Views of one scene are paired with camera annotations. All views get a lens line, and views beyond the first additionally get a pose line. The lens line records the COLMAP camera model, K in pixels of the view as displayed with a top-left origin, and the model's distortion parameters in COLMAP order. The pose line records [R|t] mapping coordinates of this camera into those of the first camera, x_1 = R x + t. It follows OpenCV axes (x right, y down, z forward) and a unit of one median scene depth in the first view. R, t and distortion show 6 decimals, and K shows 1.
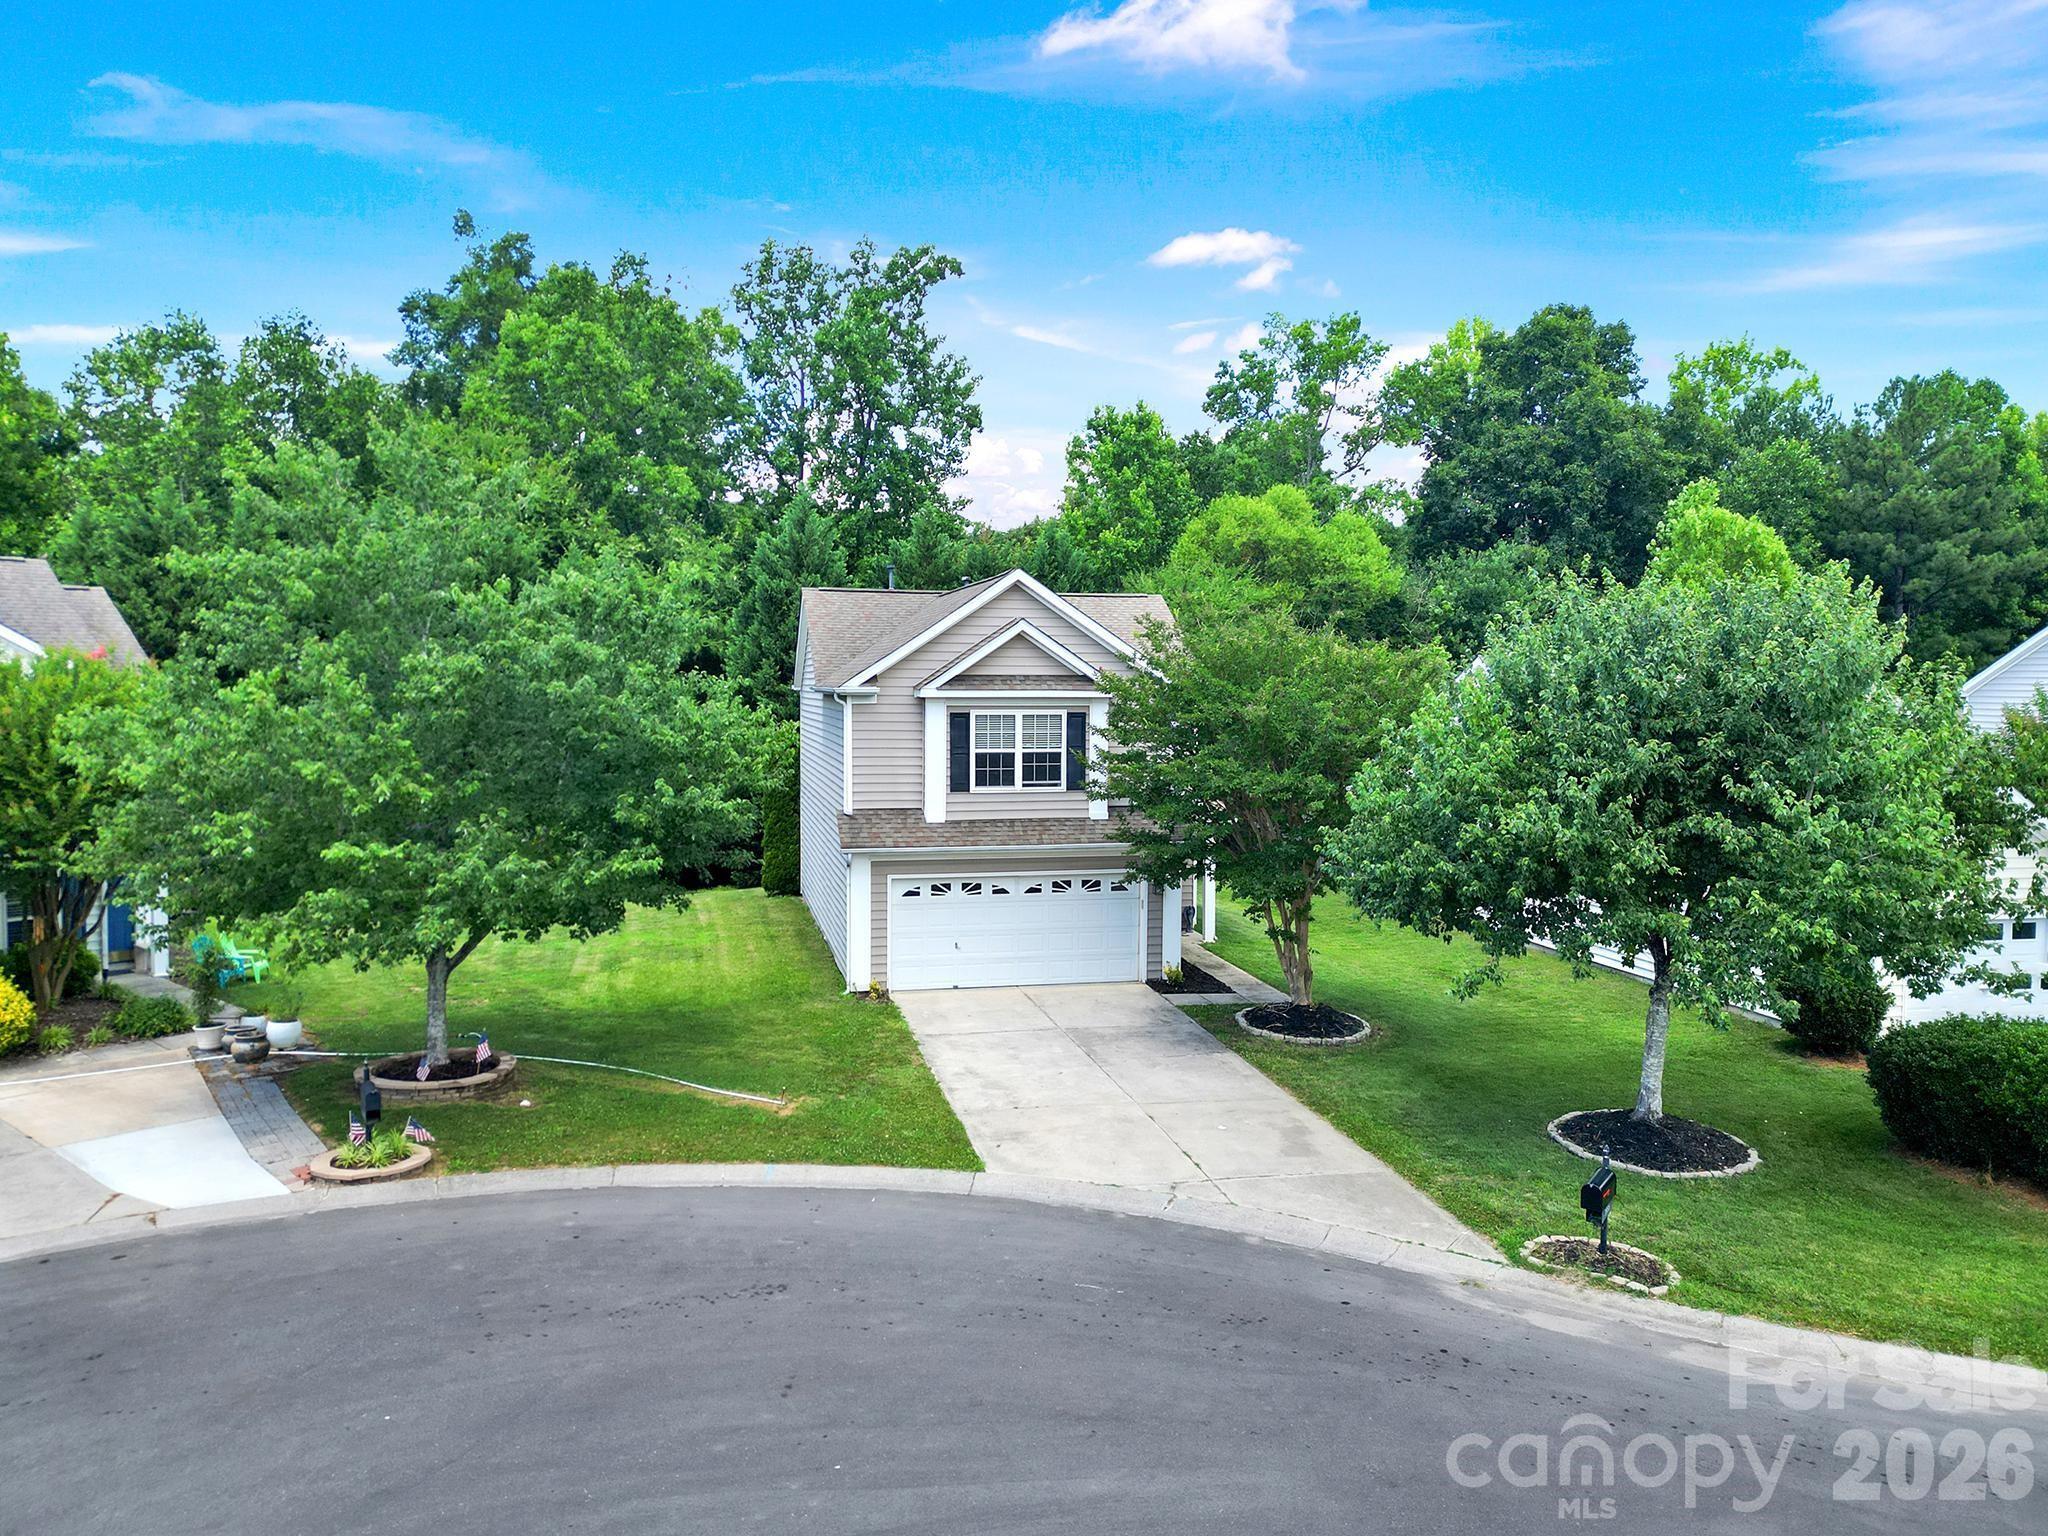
lens RADIAL K [[1443.4, 0, 1024.0], [0, 1443.4, 768.0], [0, 0, 1]] dist [0.101833, -0.118860]
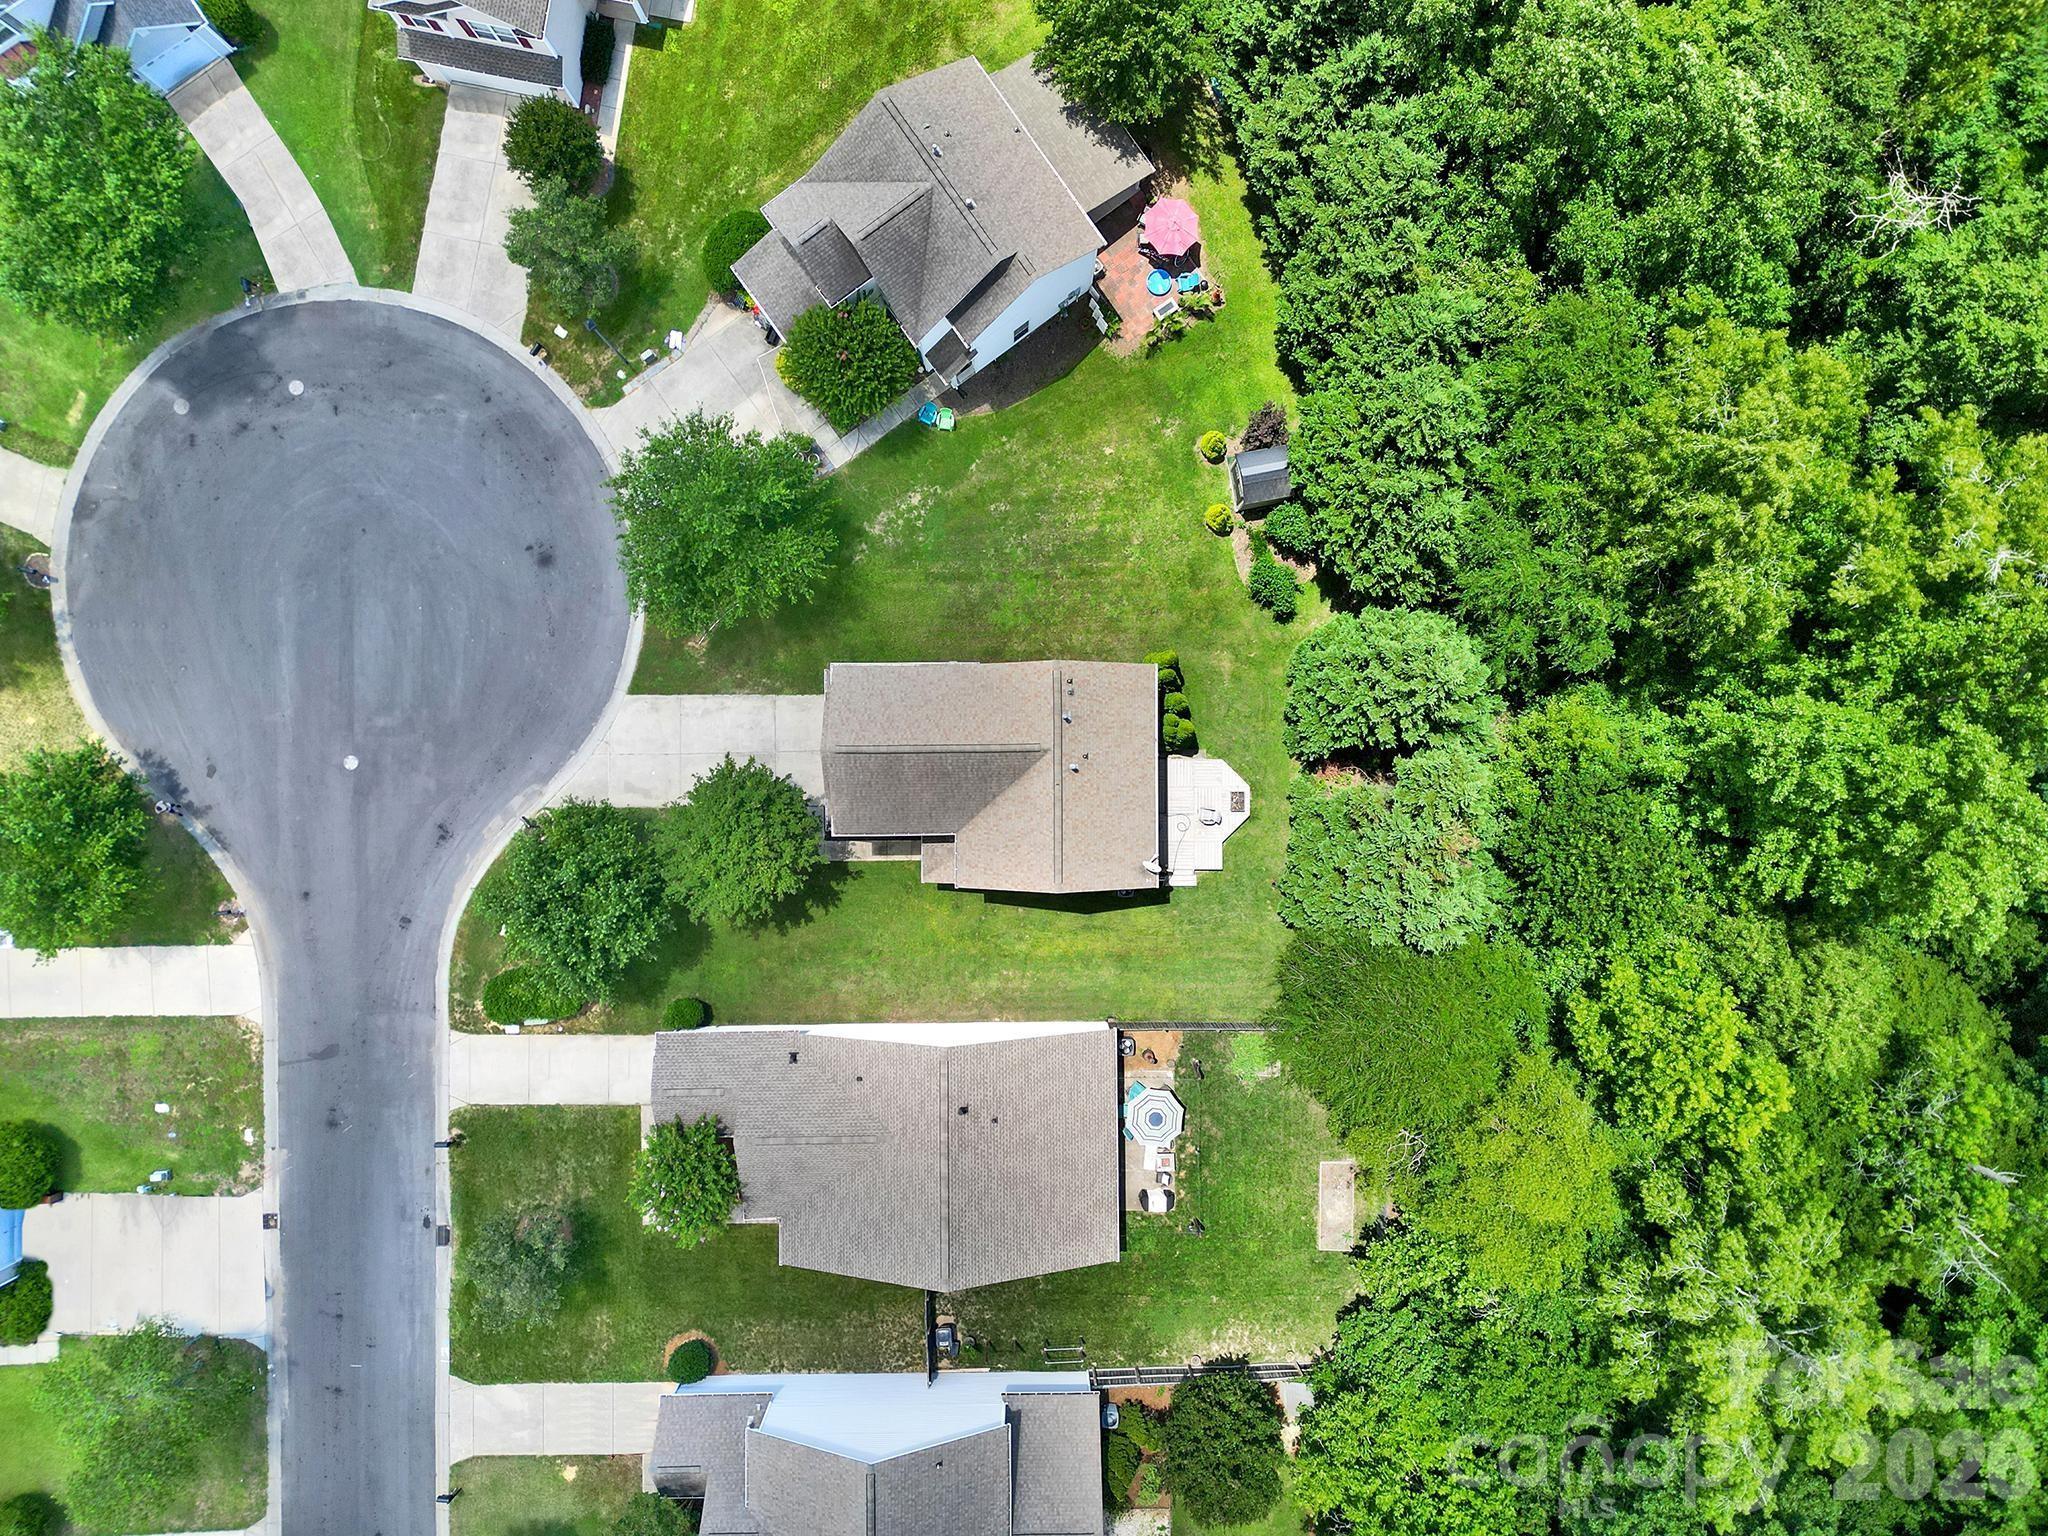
lens RADIAL K [[1443.4, 0, 1024.0], [0, 1443.4, 768.0], [0, 0, 1]] dist [0.101833, -0.118860]
pose [[-0.213342, 0.976973, -0.002870, -0.033093], [-0.037801, -0.005320, 0.999271, -2.232784], [0.976246, 0.213295, 0.038066, 1.236086]]
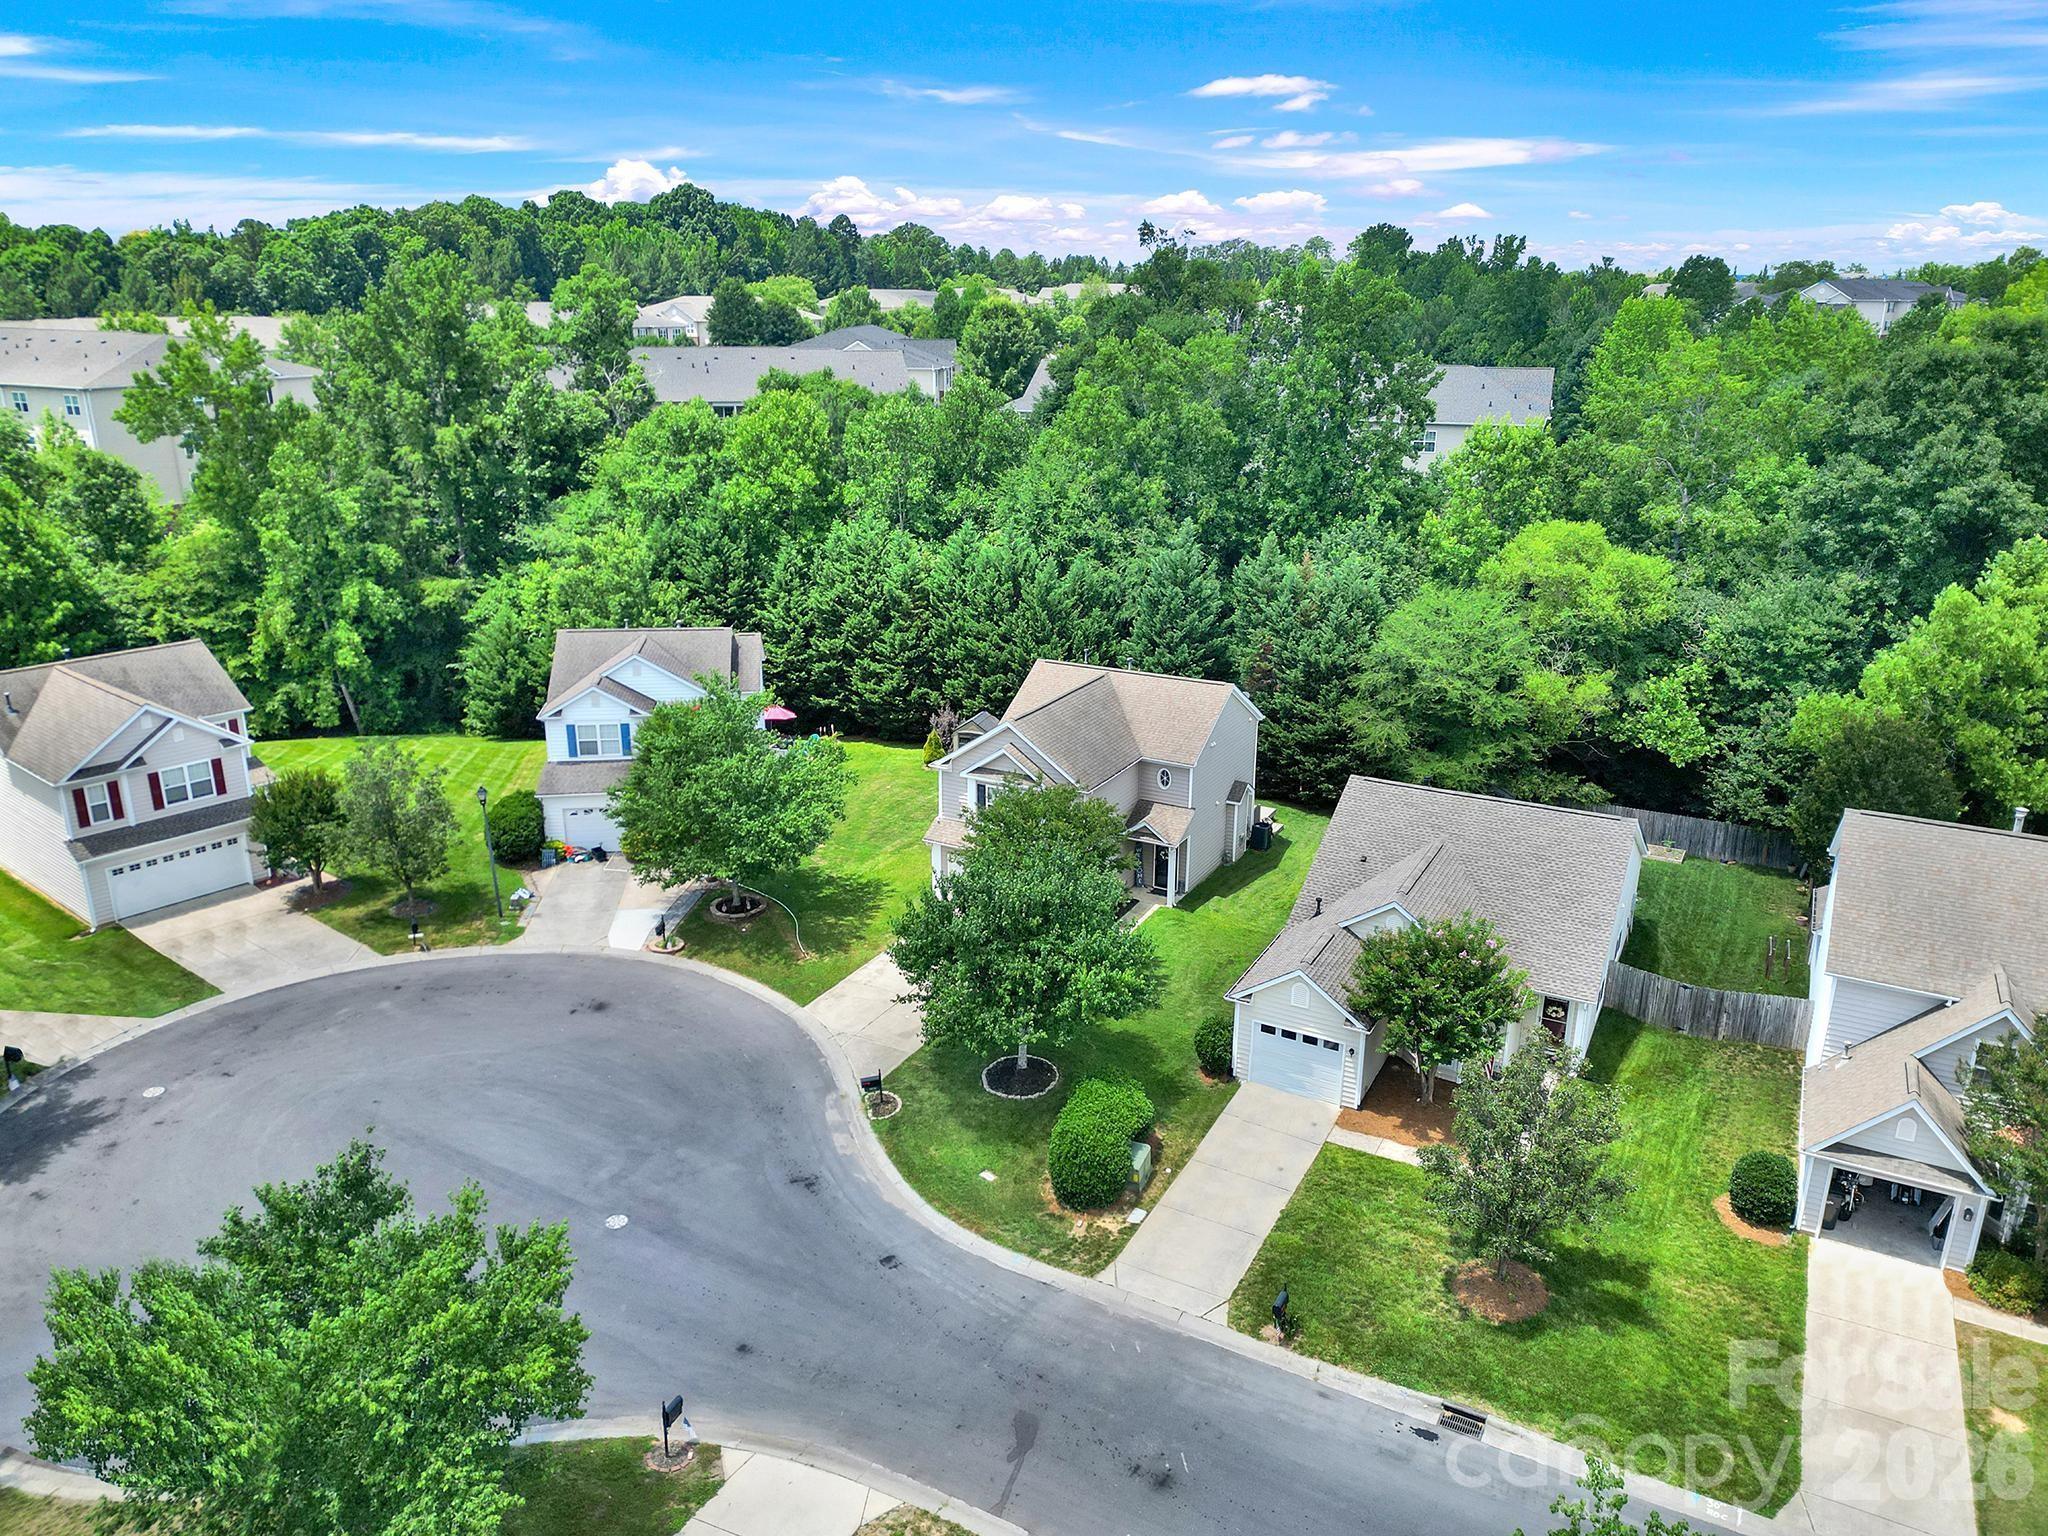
lens RADIAL K [[1443.4, 0, 1024.0], [0, 1443.4, 768.0], [0, 0, 1]] dist [0.101833, -0.118860]
pose [[0.754720, 0.198438, -0.625316, 1.289648], [-0.024739, 0.961088, 0.275133, -0.624840], [0.655580, -0.192179, 0.730262, -0.444611]]
